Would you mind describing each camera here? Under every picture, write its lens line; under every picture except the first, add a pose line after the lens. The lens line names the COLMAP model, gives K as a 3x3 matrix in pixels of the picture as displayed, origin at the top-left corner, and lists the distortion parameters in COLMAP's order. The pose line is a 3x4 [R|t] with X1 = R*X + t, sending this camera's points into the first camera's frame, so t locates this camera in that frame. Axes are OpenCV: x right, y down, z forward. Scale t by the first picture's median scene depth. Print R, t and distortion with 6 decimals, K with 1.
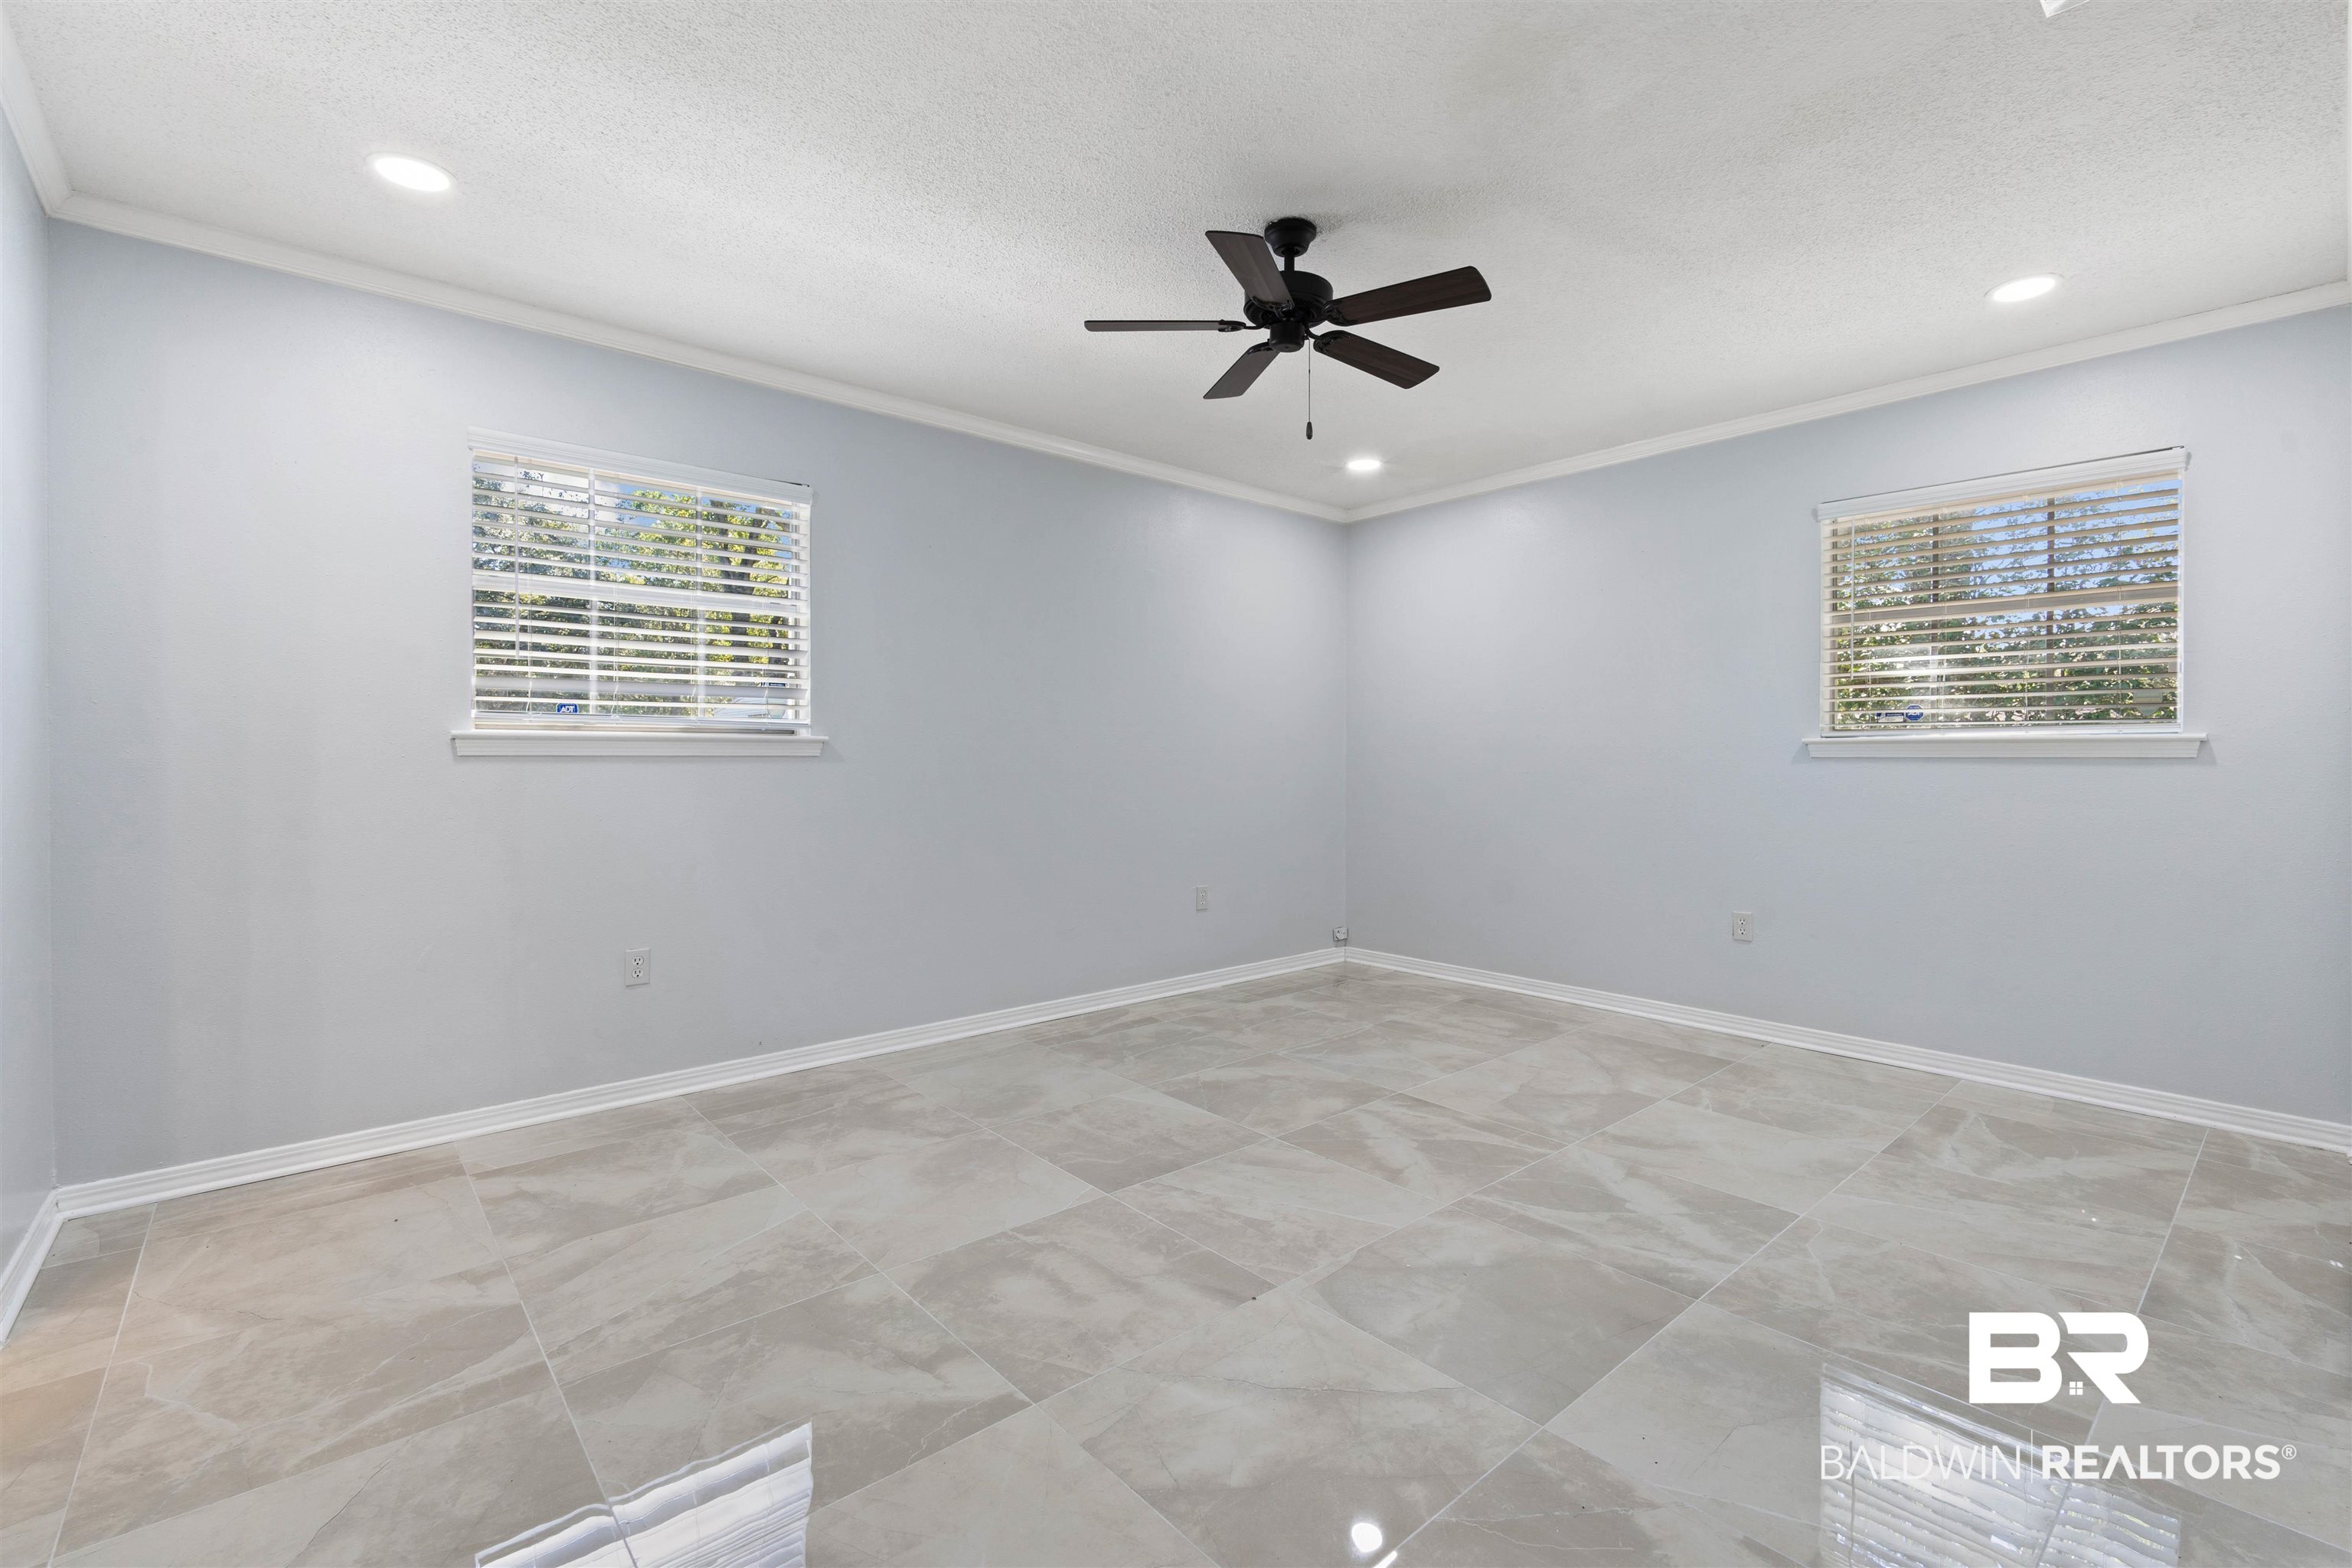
lens RADIAL K [[1024.5, 0, 1183.5], [0, 1024.5, 767.9], [0, 0, 1]] dist [-0.001658, -0.000486]
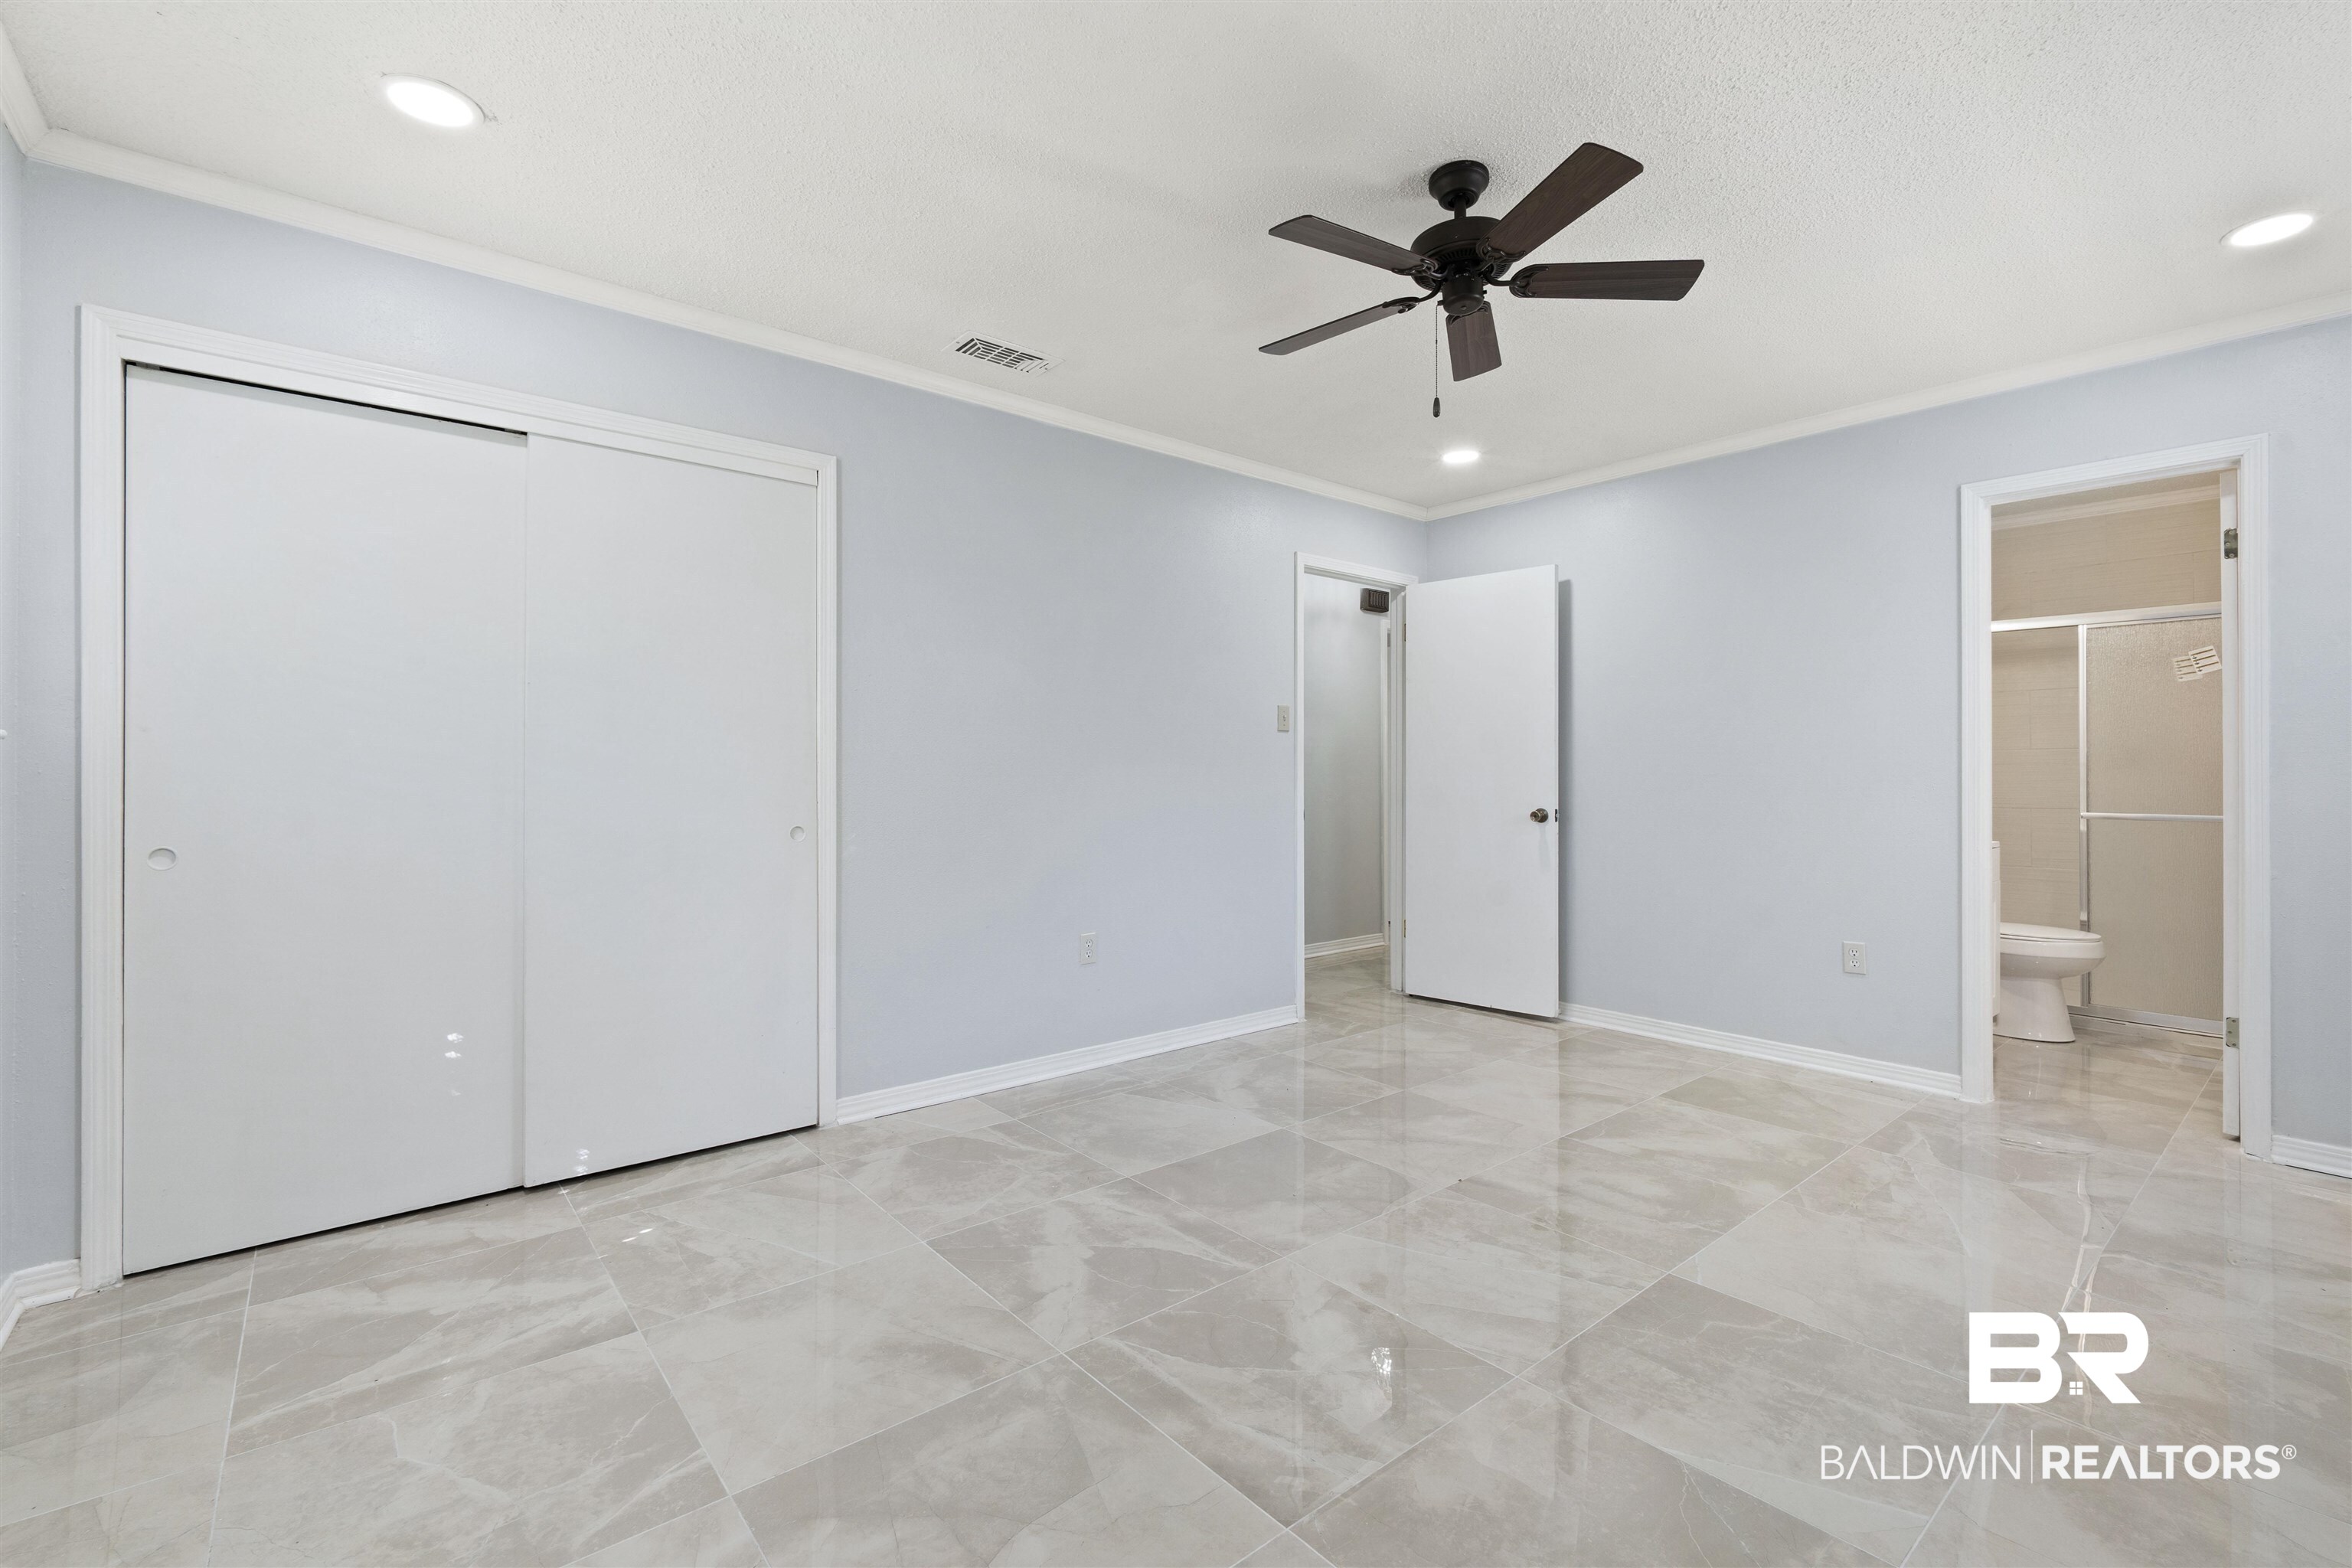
lens RADIAL K [[1024.5, 0, 1183.5], [0, 1024.5, 767.9], [0, 0, 1]] dist [-0.001658, -0.000486]
pose [[-0.999789, -0.003685, 0.020188, 0.344904], [-0.003607, 0.999986, 0.003876, -0.018392], [-0.020202, 0.003802, -0.999789, 1.997512]]
